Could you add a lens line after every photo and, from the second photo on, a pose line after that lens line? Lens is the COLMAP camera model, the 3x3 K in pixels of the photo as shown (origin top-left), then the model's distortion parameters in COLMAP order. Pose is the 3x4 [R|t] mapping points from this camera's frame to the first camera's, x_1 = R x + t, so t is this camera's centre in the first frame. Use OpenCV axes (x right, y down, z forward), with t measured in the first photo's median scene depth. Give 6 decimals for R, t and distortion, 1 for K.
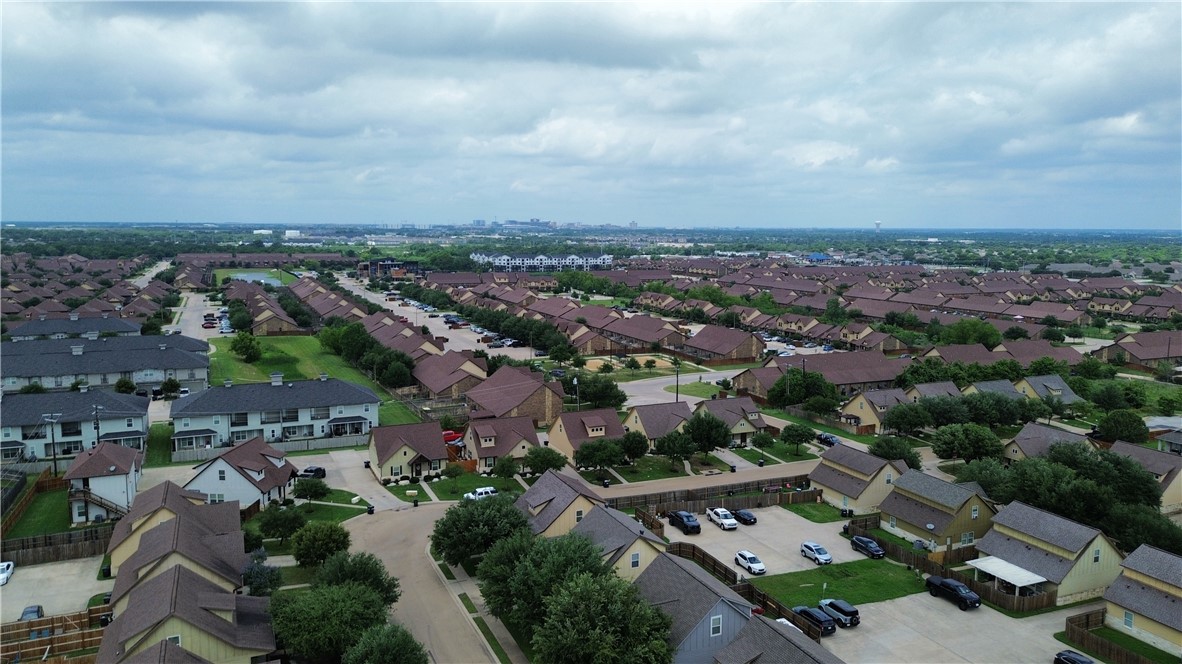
lens RADIAL K [[838.1, 0, 589.0], [0, 838.1, 333.8], [0, 0, 1]] dist [0.058983, -0.048875]
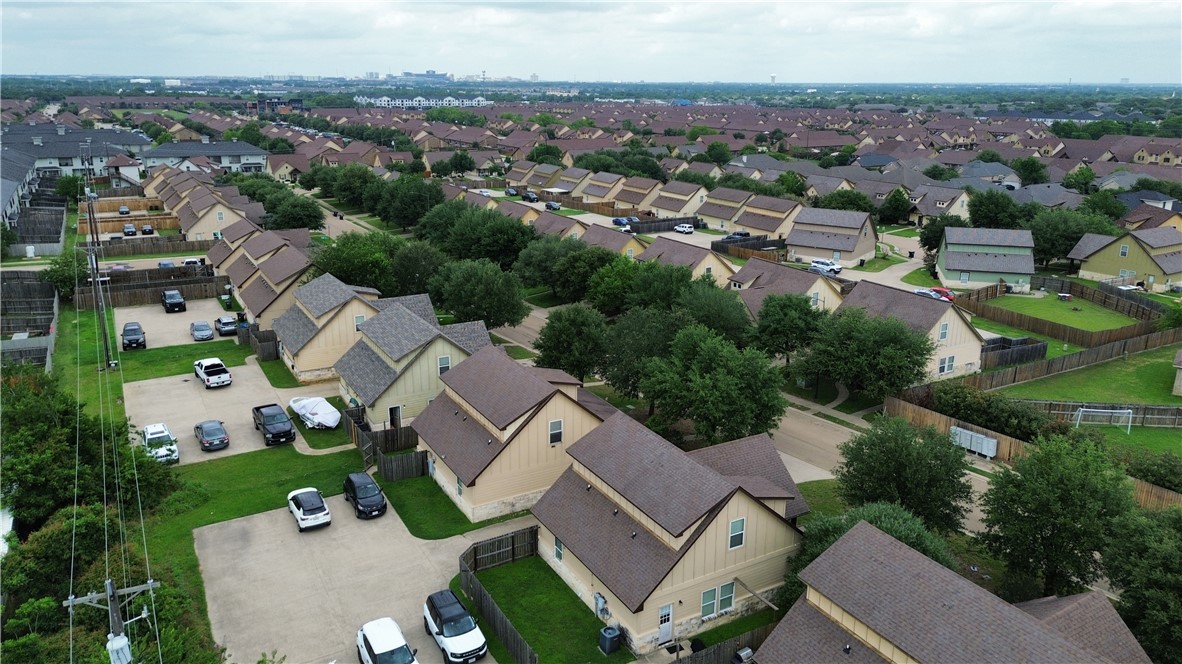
lens RADIAL K [[838.1, 0, 597.0], [0, 838.1, 331.1], [0, 0, 1]] dist [0.058983, -0.048875]
pose [[0.993142, -0.035039, 0.111541, 0.041822], [0.016738, 0.986820, 0.160954, 0.036646], [-0.115711, -0.157983, 0.980639, -0.167631]]
